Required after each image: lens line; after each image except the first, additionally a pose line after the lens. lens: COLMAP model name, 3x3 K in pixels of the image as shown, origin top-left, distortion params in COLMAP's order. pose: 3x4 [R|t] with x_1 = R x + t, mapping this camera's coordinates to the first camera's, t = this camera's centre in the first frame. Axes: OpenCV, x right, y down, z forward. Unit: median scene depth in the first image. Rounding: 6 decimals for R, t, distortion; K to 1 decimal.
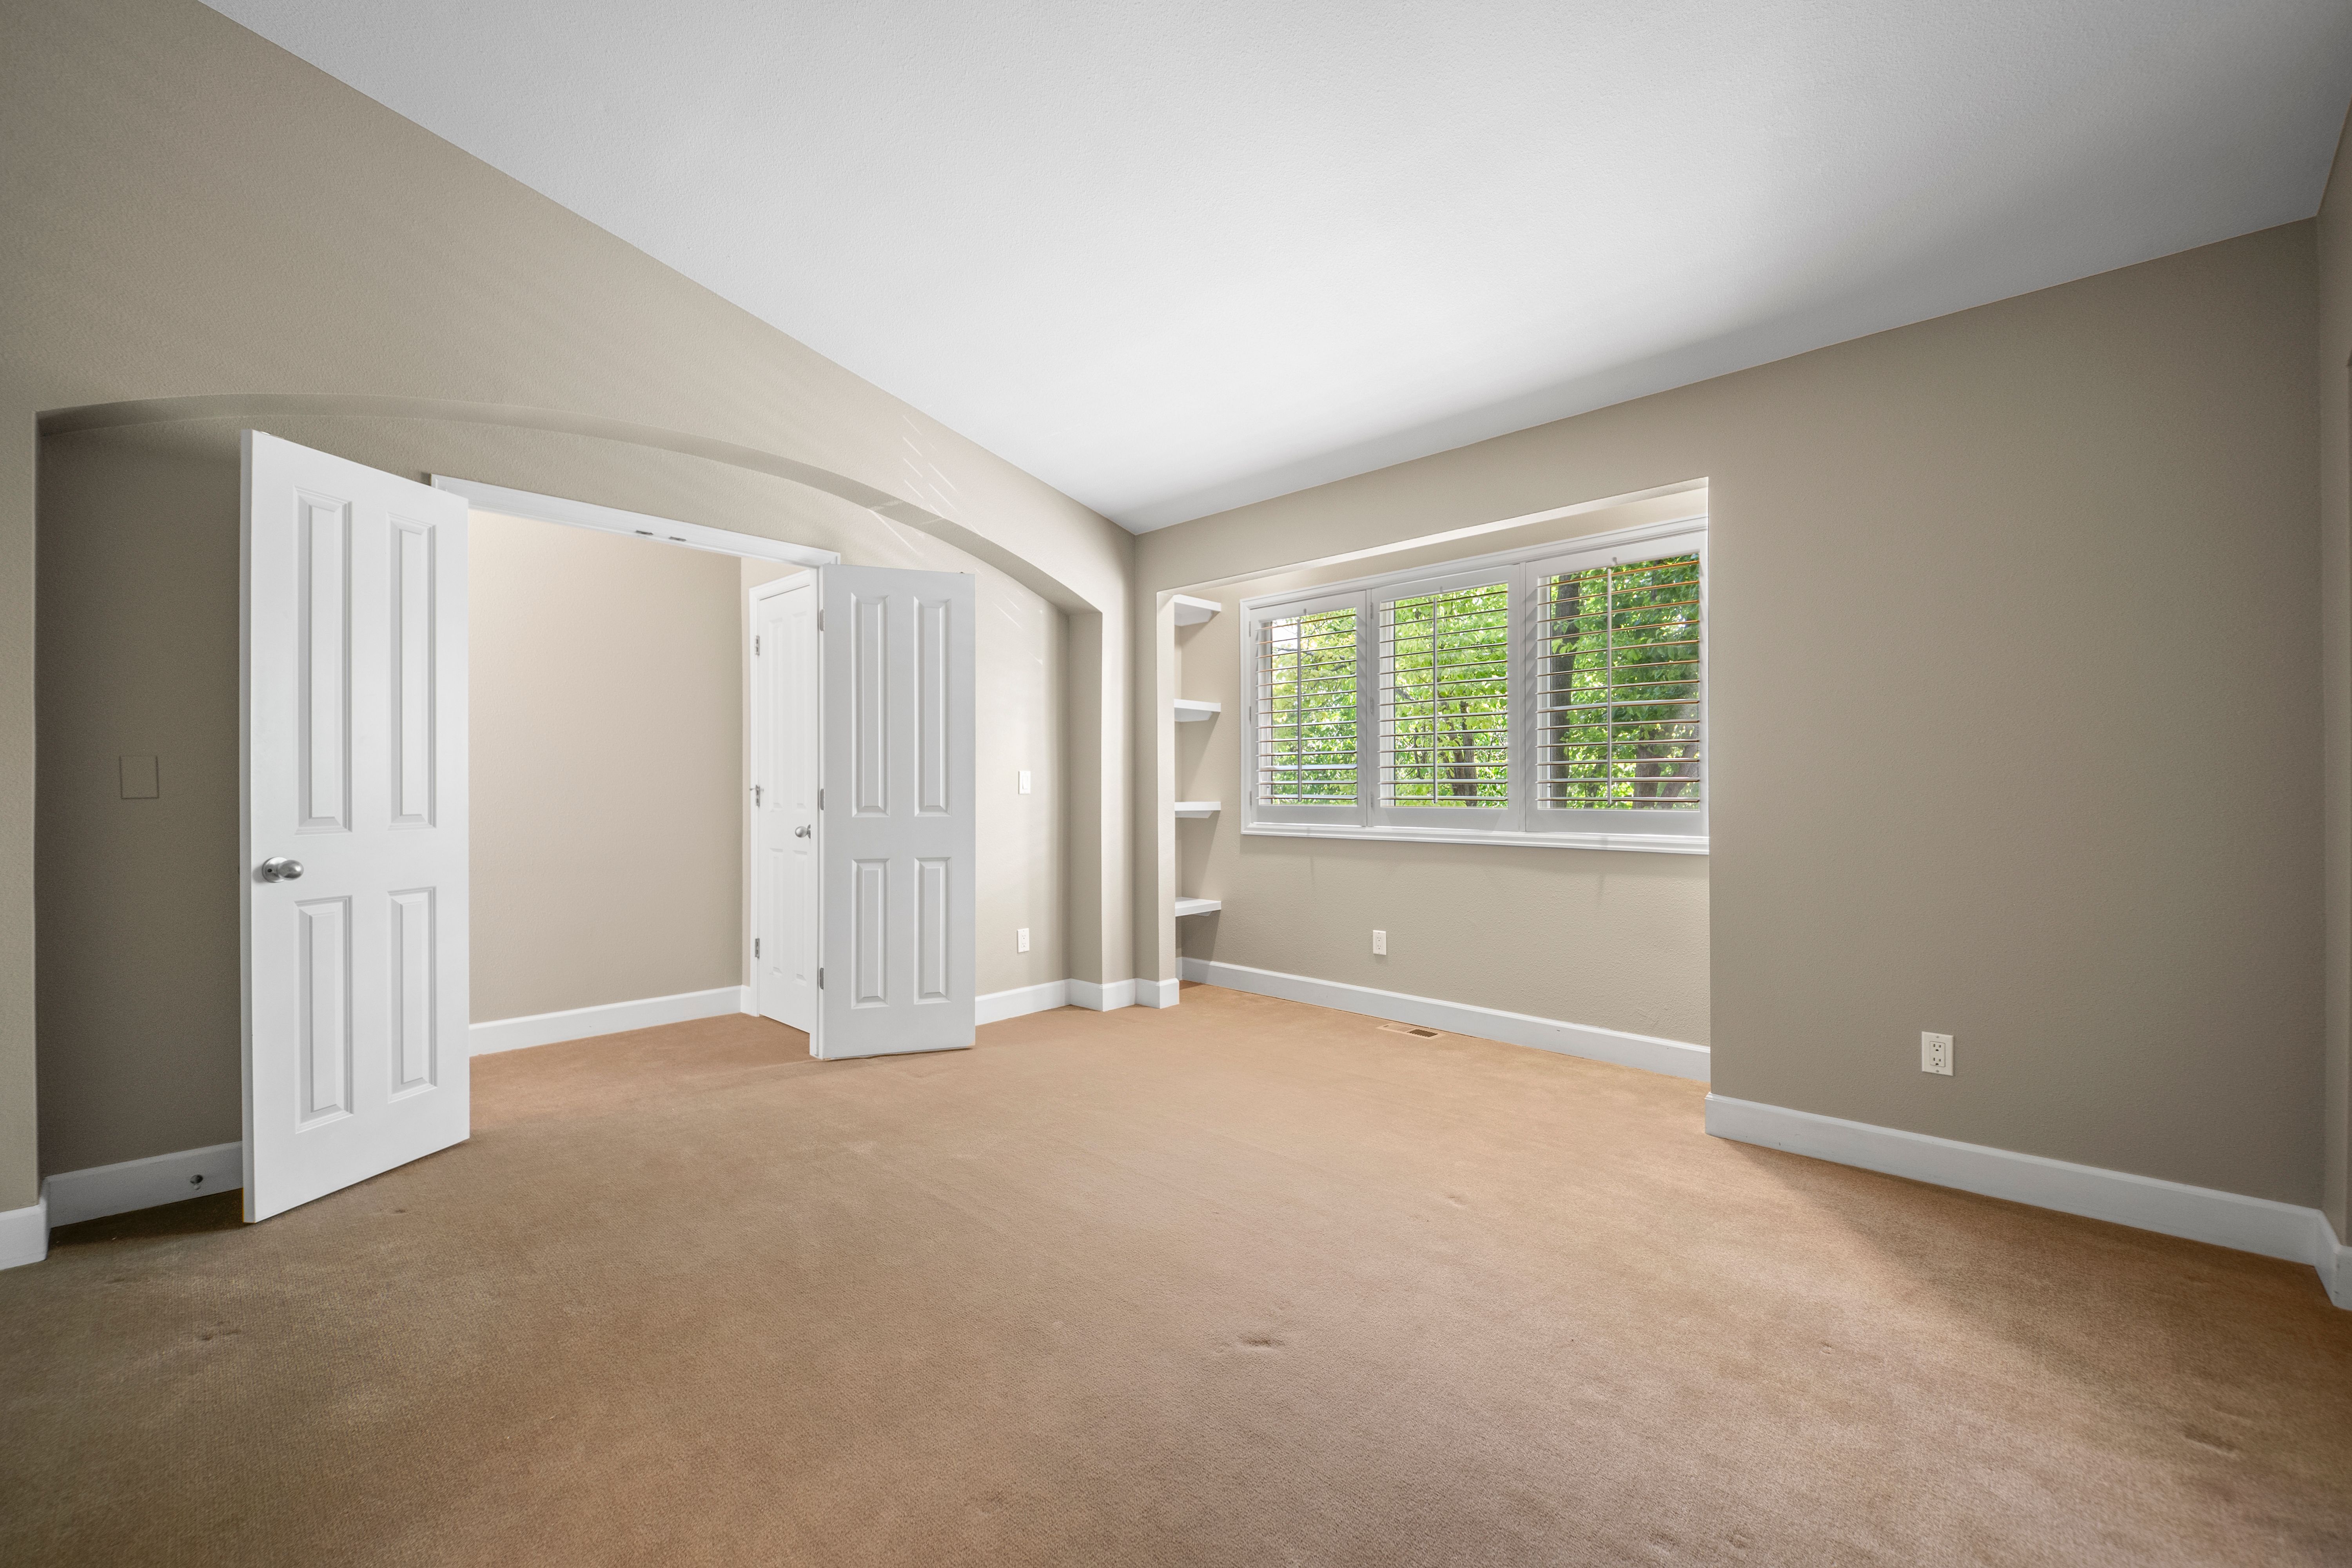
lens RADIAL K [[931.9, 0, 1163.8], [0, 931.9, 774.1], [0, 0, 1]] dist [0.002956, -0.000566]
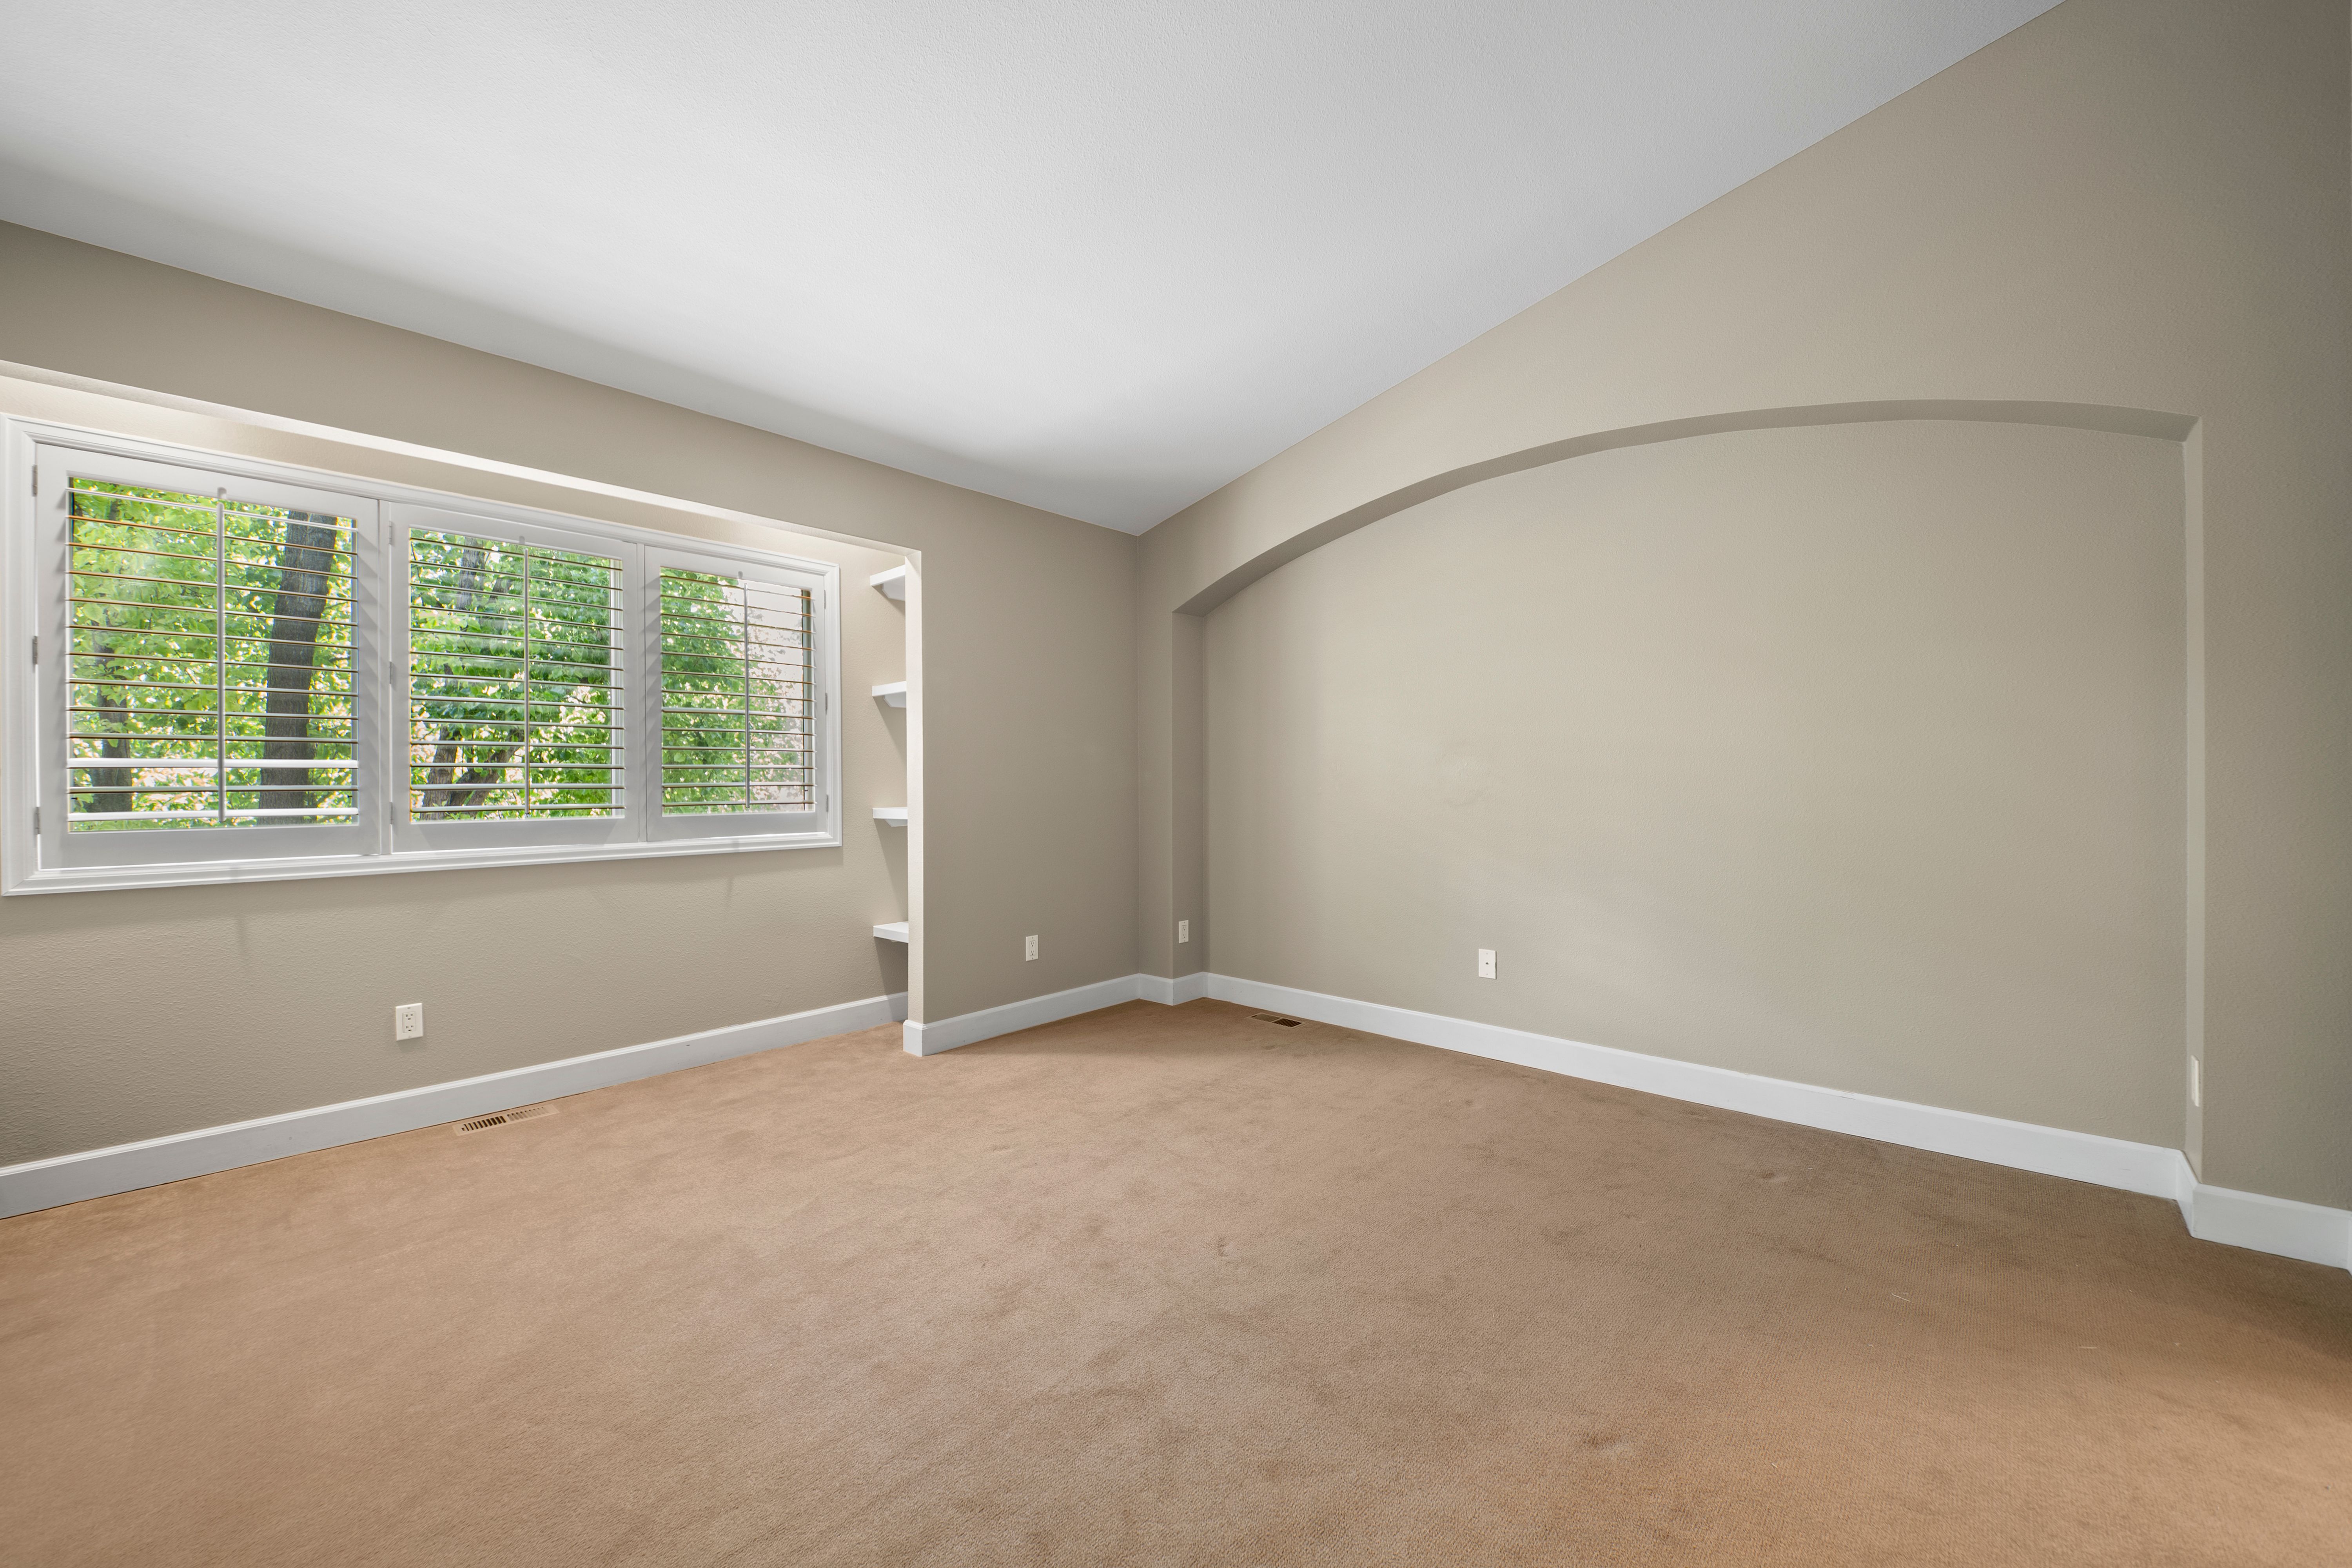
lens RADIAL K [[884.9, 0, 1162.8], [0, 884.9, 788.7], [0, 0, 1]] dist [0.007149, -0.000965]
pose [[-0.015171, -0.003541, 0.999879, -0.514932], [-0.003872, 0.999986, 0.003483, 0.005897], [-0.999877, -0.003819, -0.015184, 0.543178]]
